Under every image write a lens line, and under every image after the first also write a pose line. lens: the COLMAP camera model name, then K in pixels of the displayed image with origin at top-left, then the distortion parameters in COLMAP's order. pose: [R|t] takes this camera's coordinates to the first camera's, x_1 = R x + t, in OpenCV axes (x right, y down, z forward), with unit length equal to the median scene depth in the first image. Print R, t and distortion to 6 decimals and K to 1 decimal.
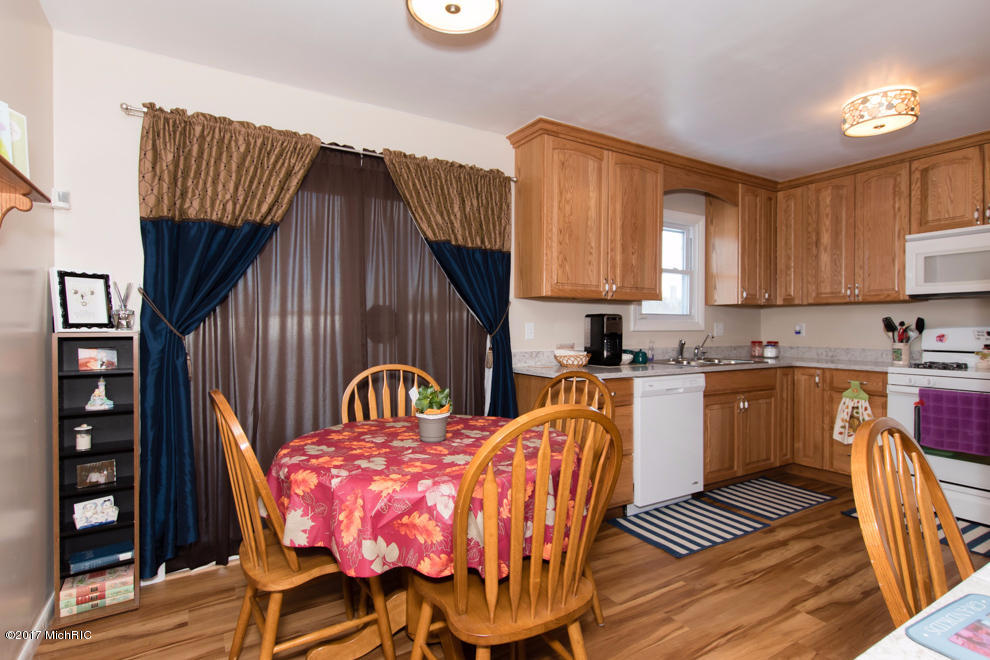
lens RADIAL K [[497.9, 0, 495.0], [0, 497.9, 330.0], [0, 0, 1]] dist [0.010083, -0.000242]
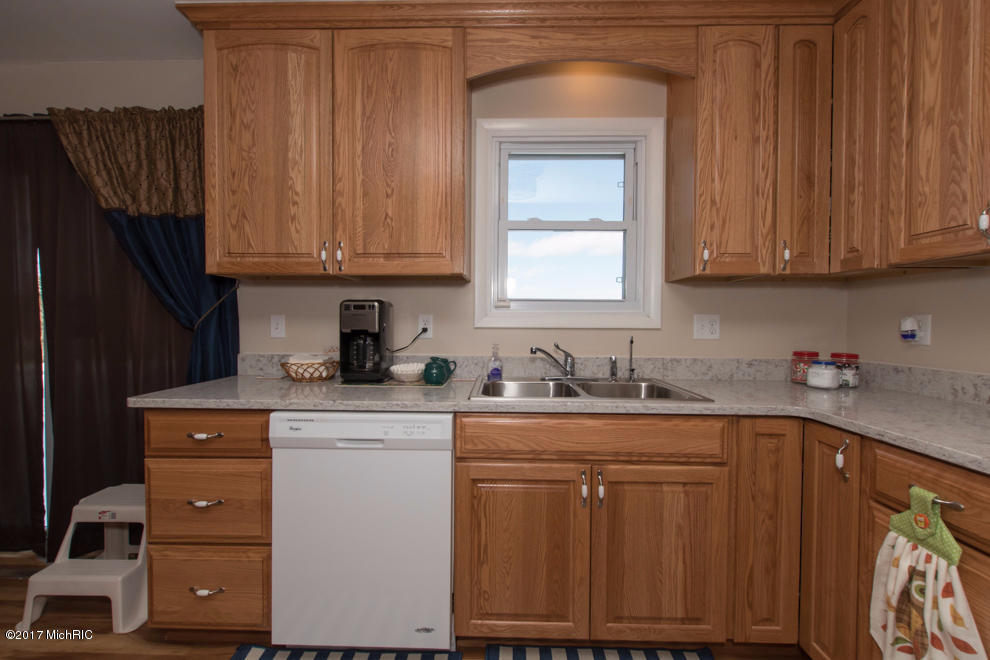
lens RADIAL K [[428.5, 0, 495.0], [0, 428.5, 330.0], [0, 0, 1]] dist [0.000614, -0.000970]
pose [[0.841939, 0.013256, -0.539409, 0.636431], [-0.007685, 0.999891, 0.012578, -0.002330], [0.539517, -0.006444, 0.841950, 0.622166]]
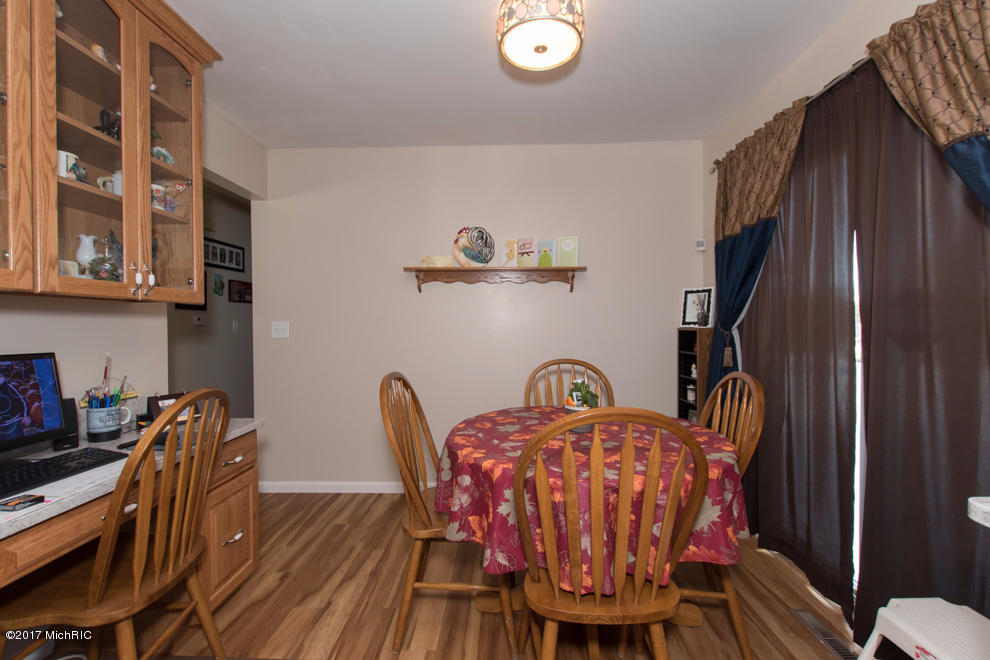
lens RADIAL K [[428.5, 0, 495.0], [0, 428.5, 330.0], [0, 0, 1]] dist [0.000614, -0.000970]
pose [[-0.534839, 0.011589, -0.844875, 0.392289], [-0.004080, 0.999859, 0.016298, -0.004472], [0.844944, 0.012164, -0.534716, 0.699078]]
